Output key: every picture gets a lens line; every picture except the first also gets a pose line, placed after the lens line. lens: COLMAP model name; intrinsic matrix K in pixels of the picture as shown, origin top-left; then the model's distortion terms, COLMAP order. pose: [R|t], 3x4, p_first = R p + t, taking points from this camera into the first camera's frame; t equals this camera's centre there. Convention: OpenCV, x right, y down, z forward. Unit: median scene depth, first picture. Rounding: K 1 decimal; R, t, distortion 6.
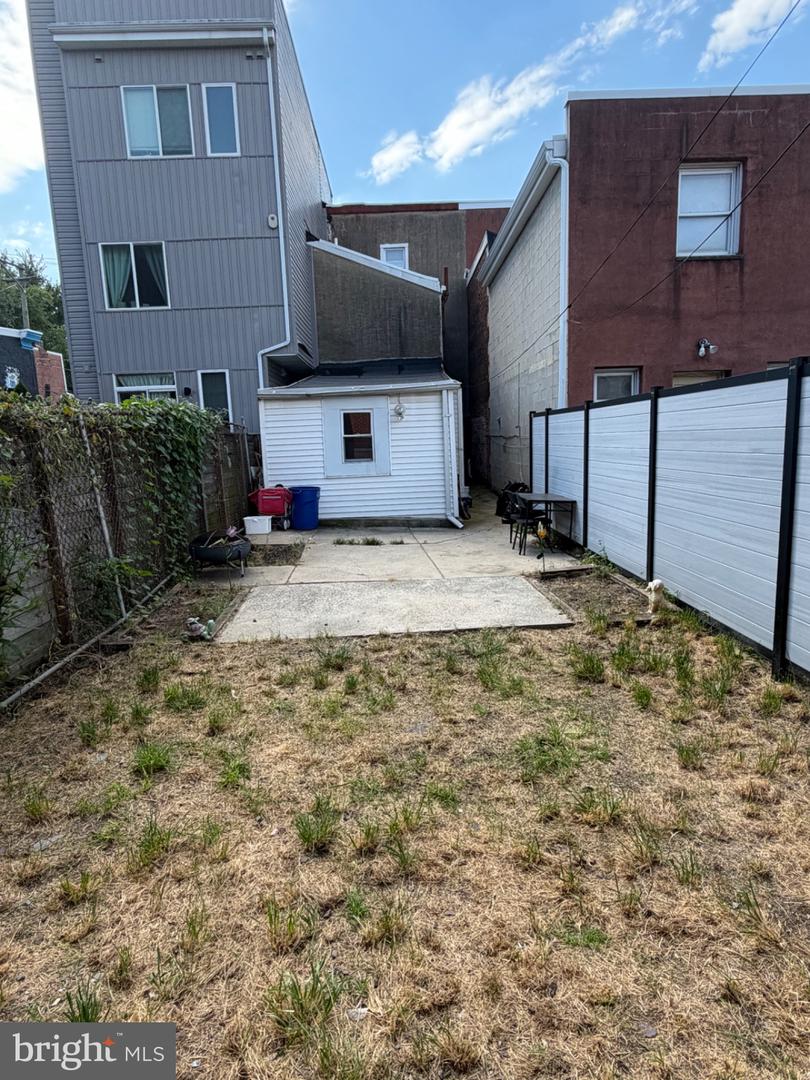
lens RADIAL K [[616.4, 0, 405.0], [0, 616.4, 540.0], [0, 0, 1]] dist [-0.000338, -0.000196]
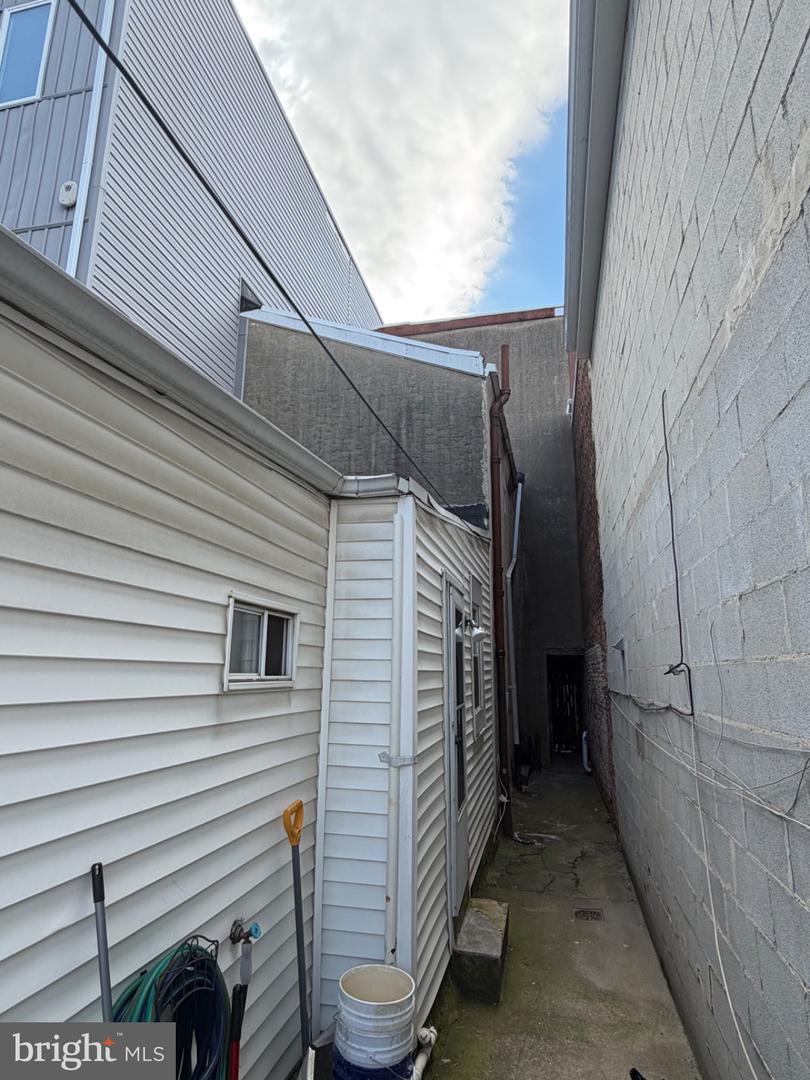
lens RADIAL K [[616.4, 0, 405.0], [0, 616.4, 540.0], [0, 0, 1]] dist [-0.000338, -0.000196]
pose [[0.969796, -0.005570, -0.243852, 0.112741], [-0.084970, 0.929403, -0.359153, -0.110690], [0.228637, 0.369026, 0.900858, 0.605807]]
